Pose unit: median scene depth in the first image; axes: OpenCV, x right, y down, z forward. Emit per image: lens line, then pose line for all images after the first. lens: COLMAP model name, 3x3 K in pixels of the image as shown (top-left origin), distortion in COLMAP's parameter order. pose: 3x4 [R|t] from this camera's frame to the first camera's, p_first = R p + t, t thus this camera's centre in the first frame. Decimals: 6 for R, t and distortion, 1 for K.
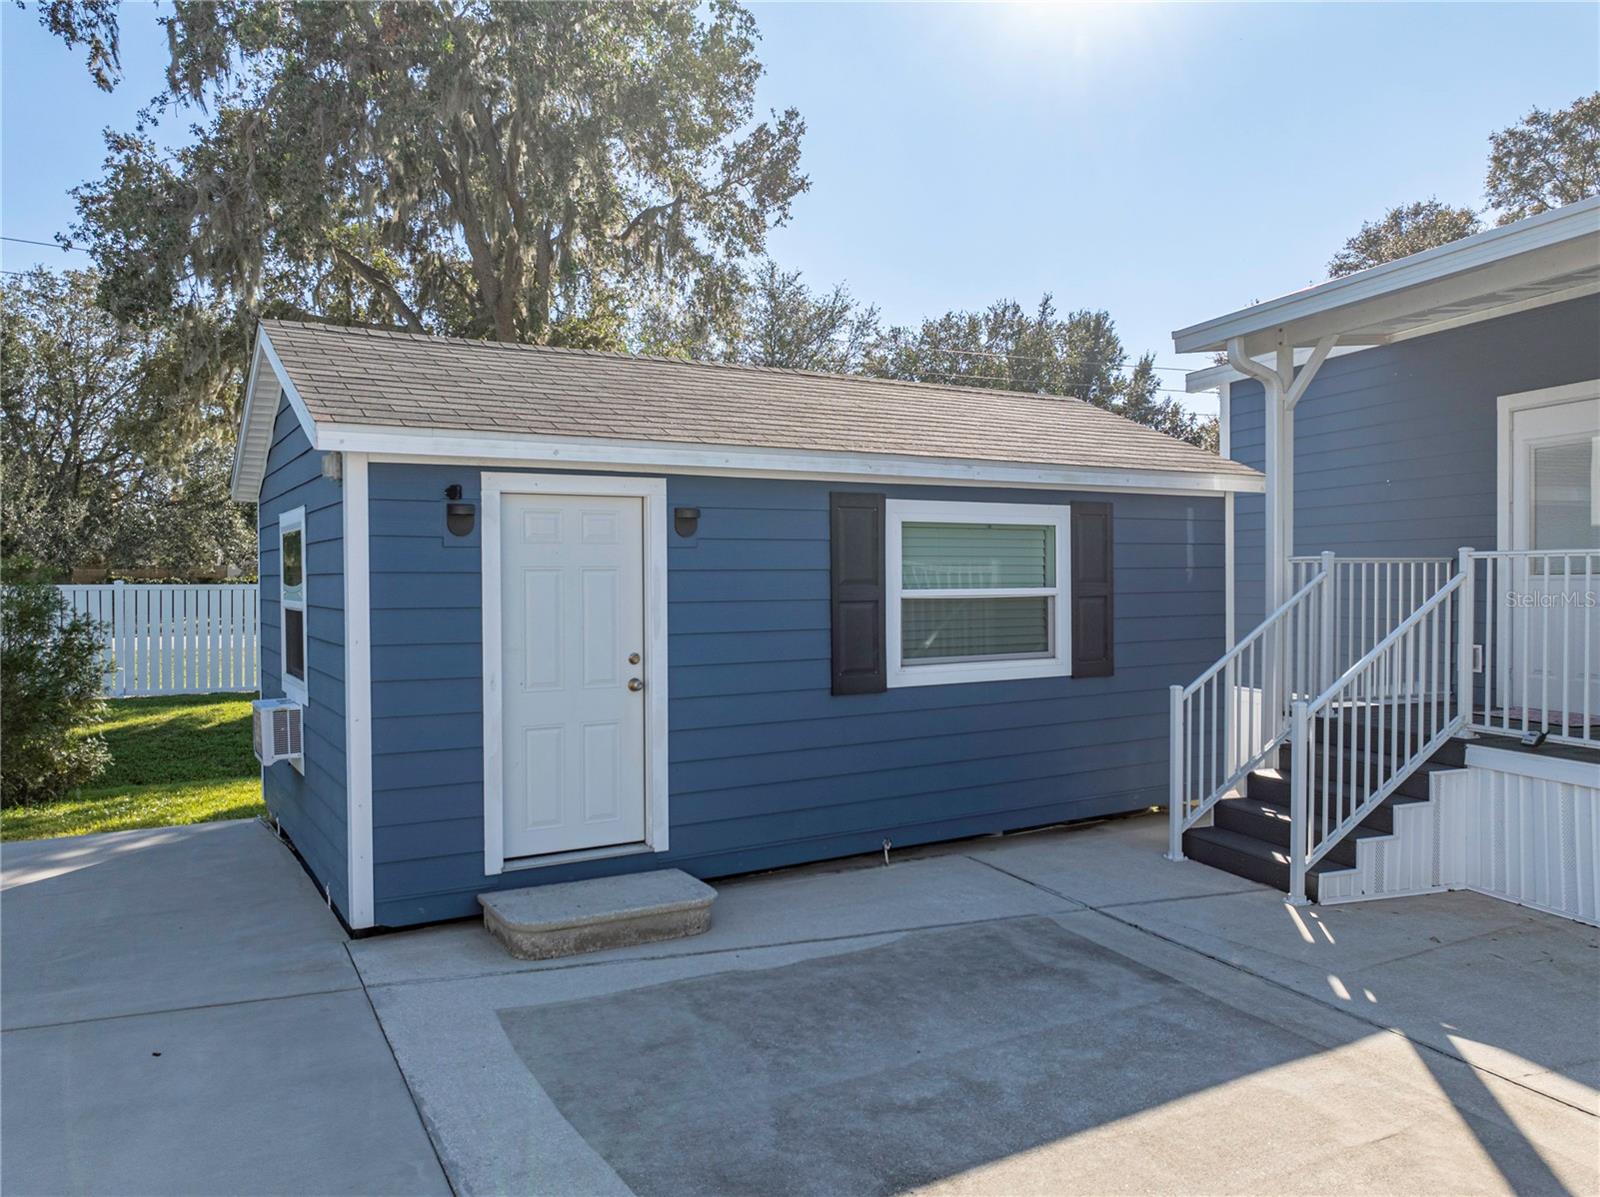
lens RADIAL K [[1149.8, 0, 819.0], [0, 1149.8, 601.5], [0, 0, 1]] dist [-0.037966, 0.022329]
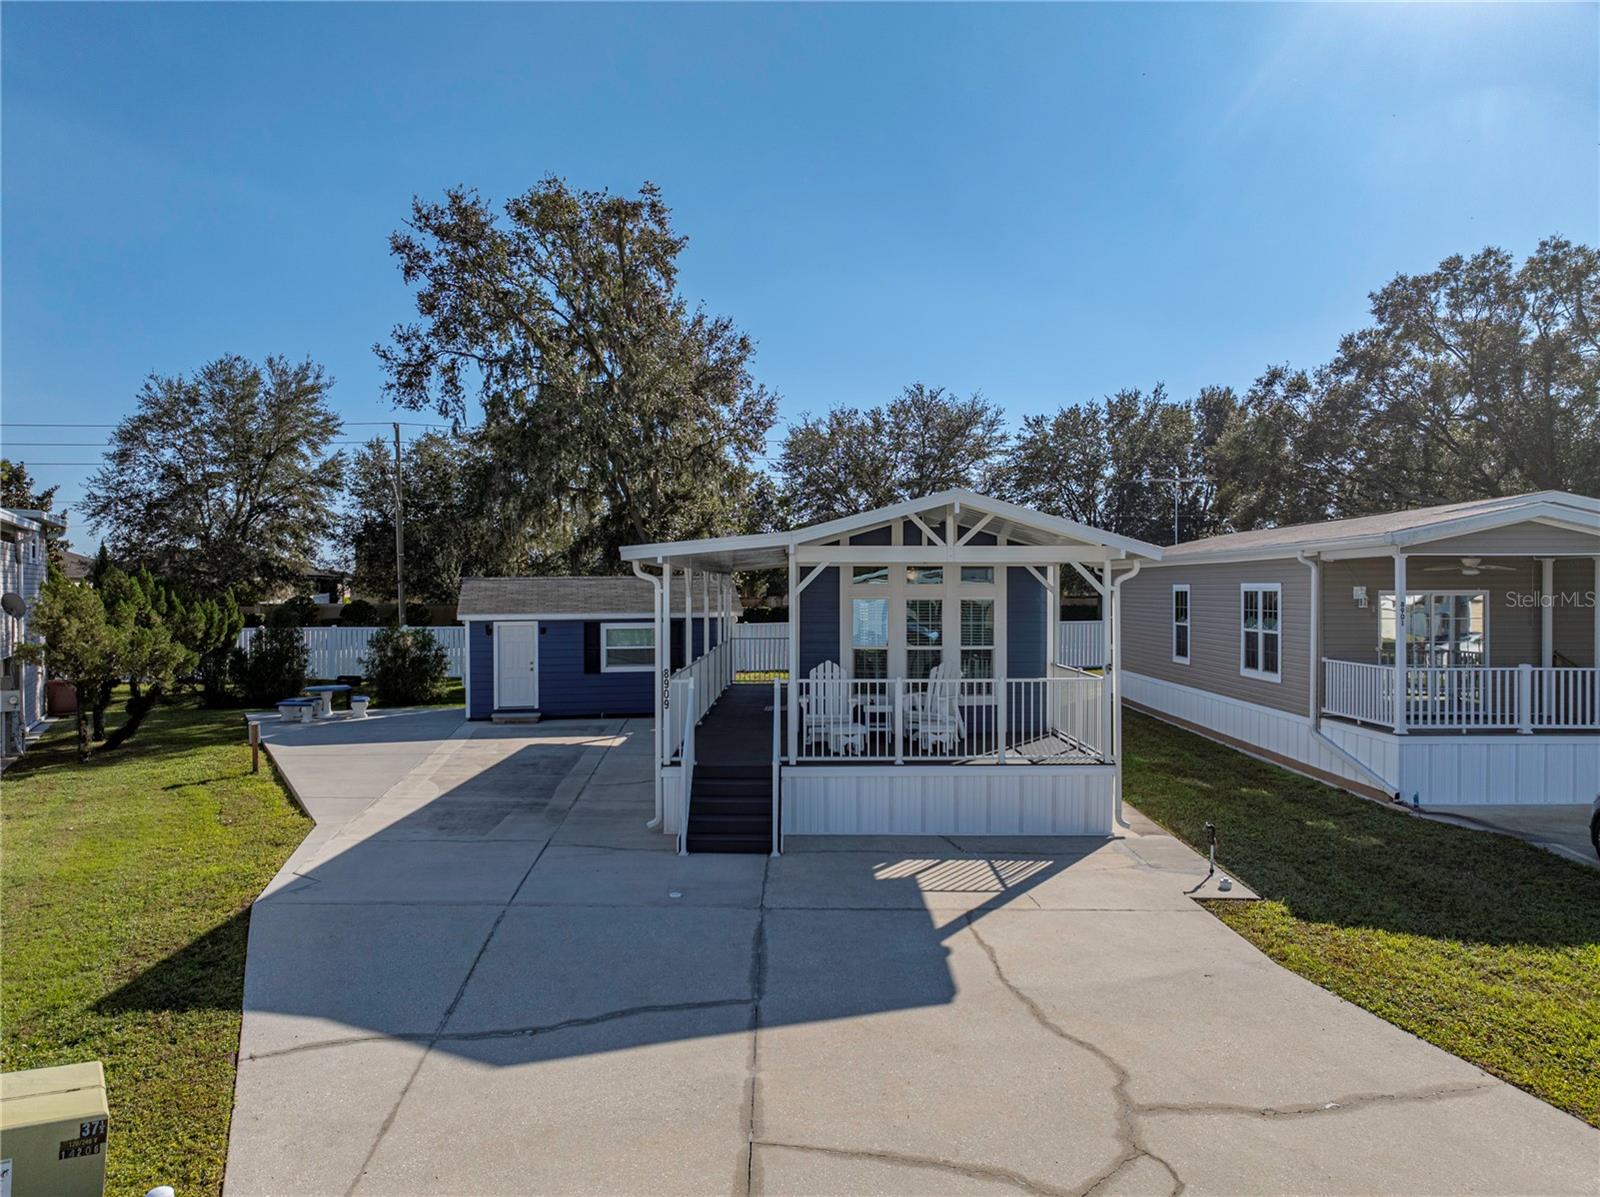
lens RADIAL K [[1149.8, 0, 795.4], [0, 1149.8, 609.2], [0, 0, 1]] dist [-0.037966, 0.022329]
pose [[0.938490, 0.006853, -0.345237, 1.499536], [-0.007308, 0.999973, -0.000015, -0.105857], [0.345228, 0.002537, 0.938515, -1.792260]]
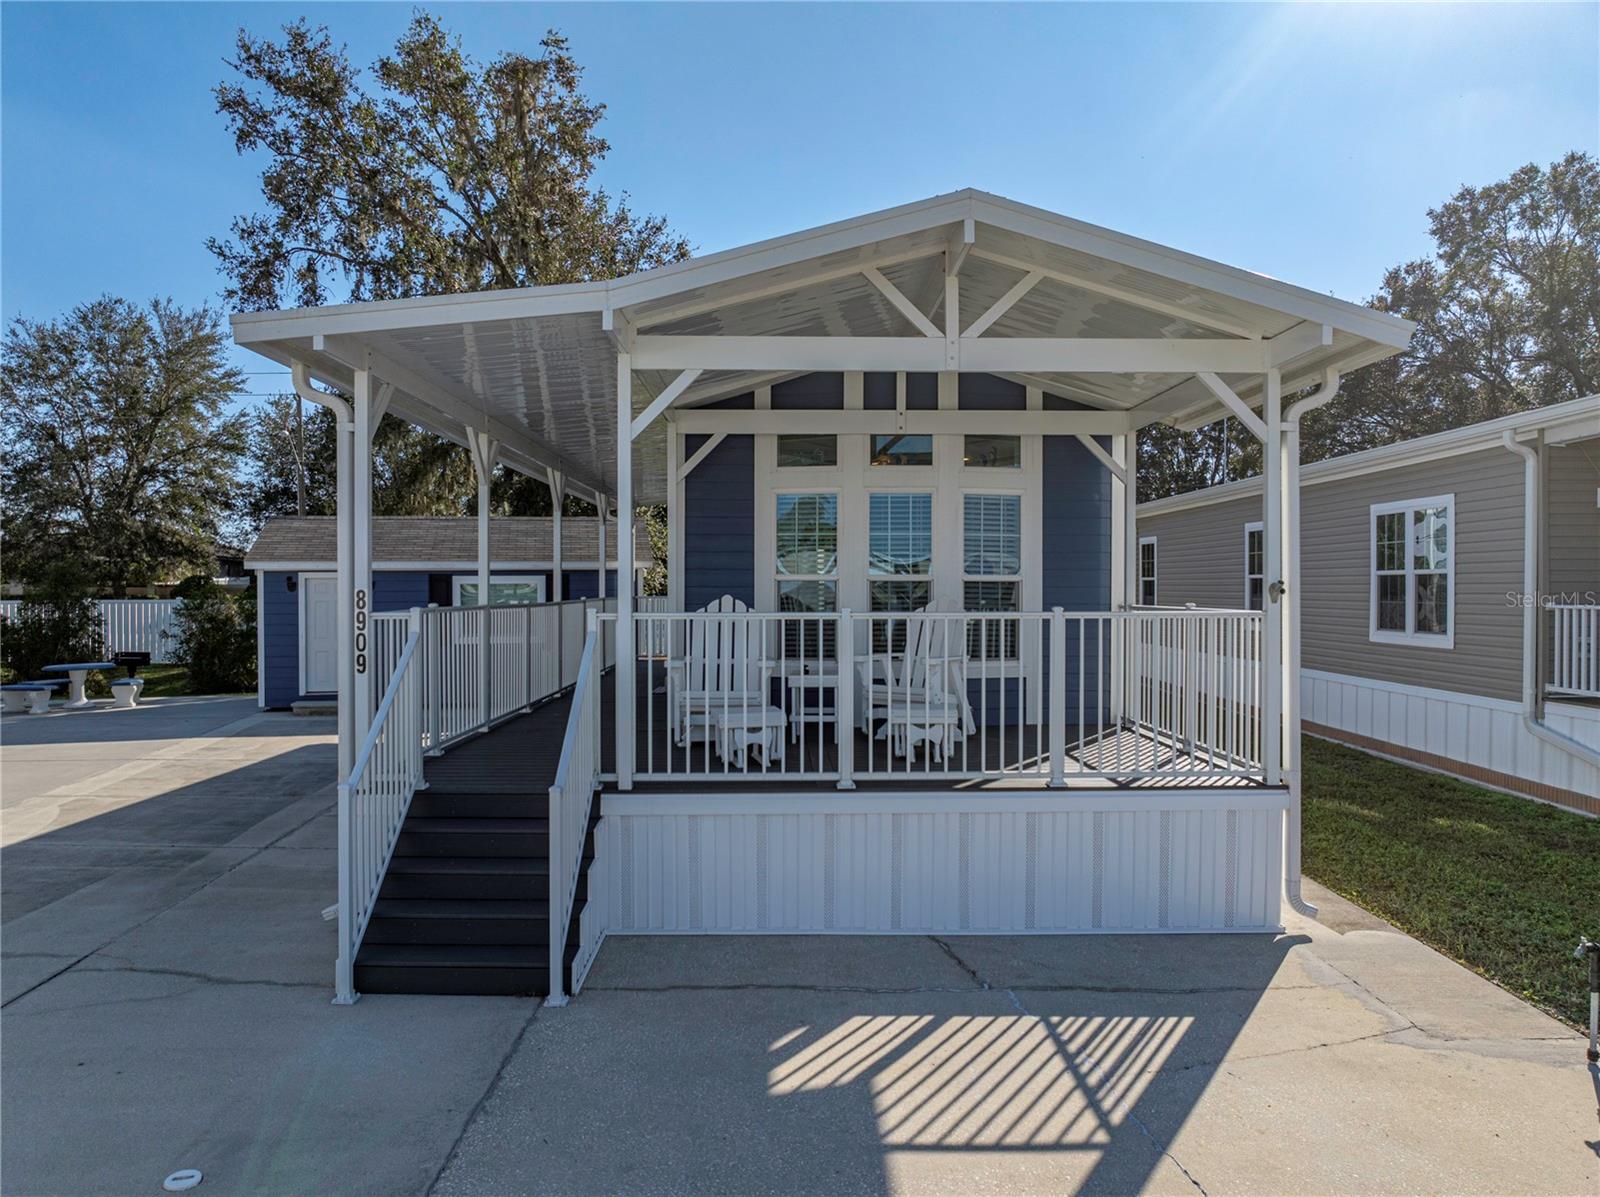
lens RADIAL K [[1149.8, 0, 795.1], [0, 1149.8, 591.7], [0, 0, 1]] dist [-0.037966, 0.022329]
pose [[0.944107, 0.003344, -0.329623, 1.310420], [-0.008500, 0.999863, -0.014201, -0.014042], [0.329530, 0.016209, 0.944006, -1.000898]]
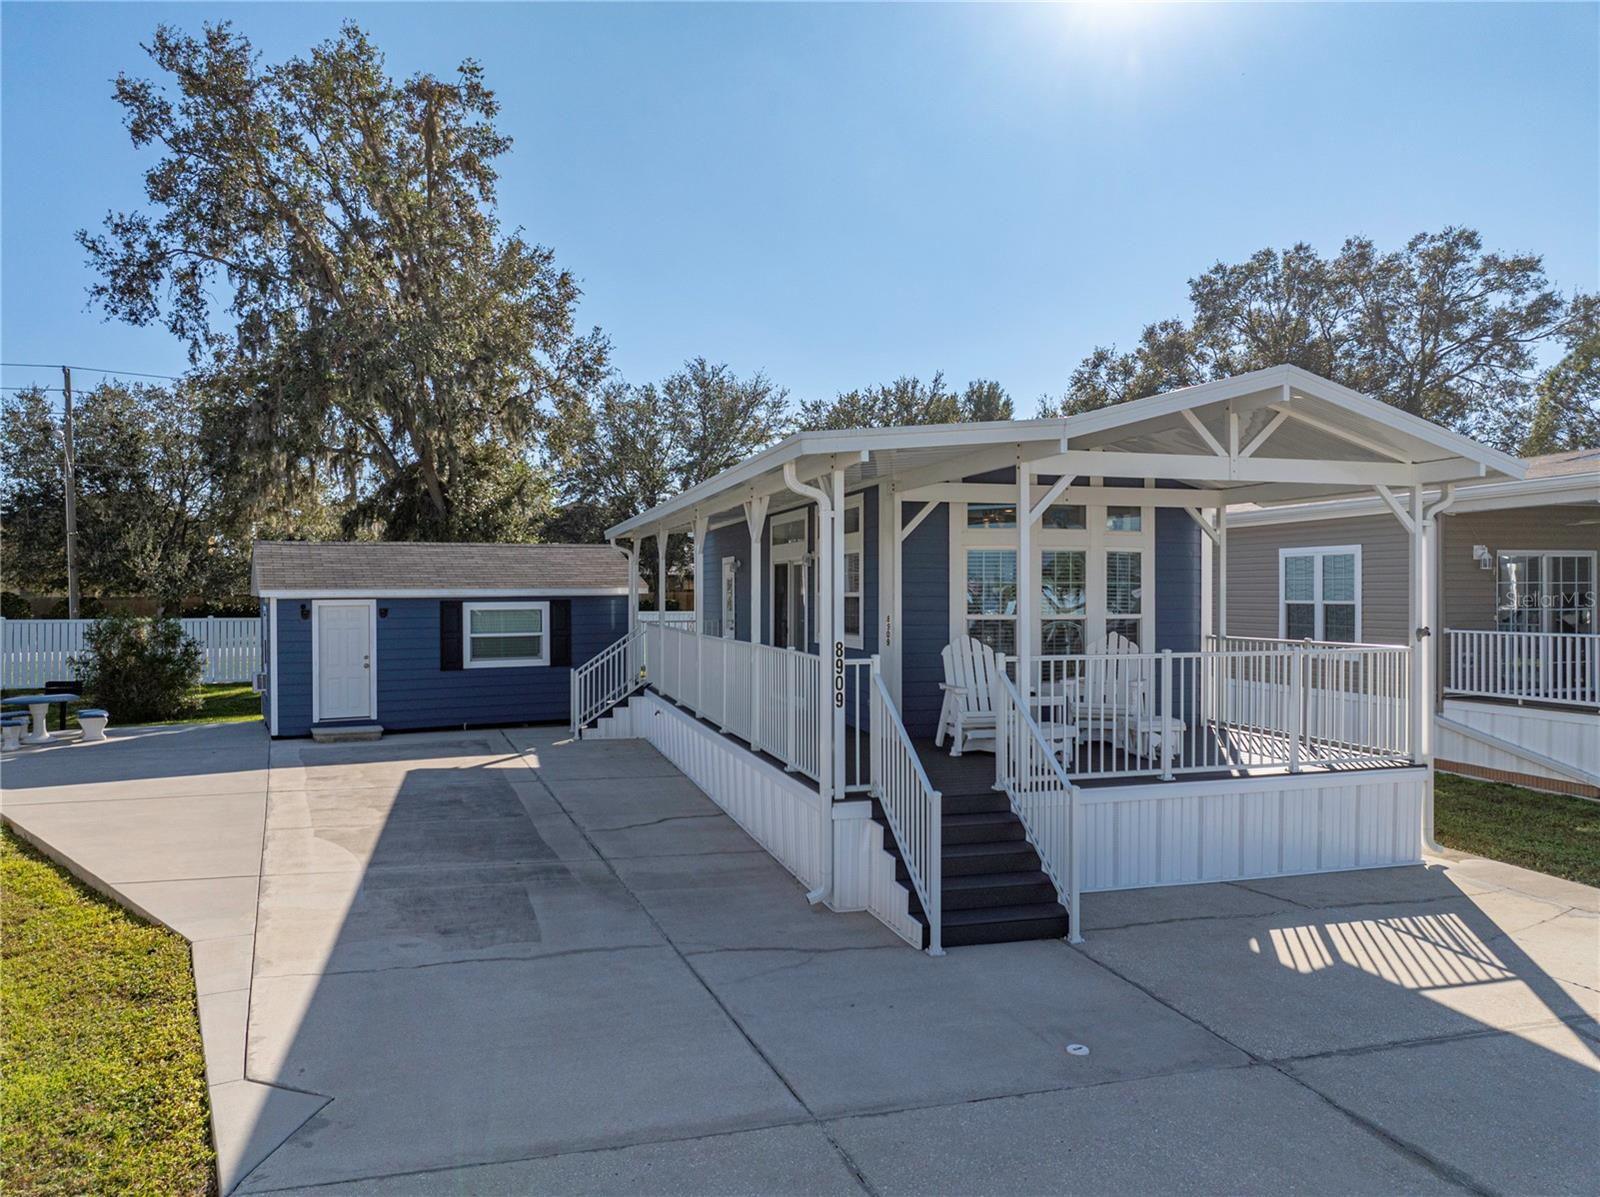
lens RADIAL K [[1149.8, 0, 812.0], [0, 1149.8, 600.4], [0, 0, 1]] dist [-0.037966, 0.022329]
pose [[0.997625, 0.001477, -0.068857, 0.839833], [-0.002299, 0.999927, -0.011853, -0.046546], [0.068834, 0.011984, 0.997556, -1.340615]]
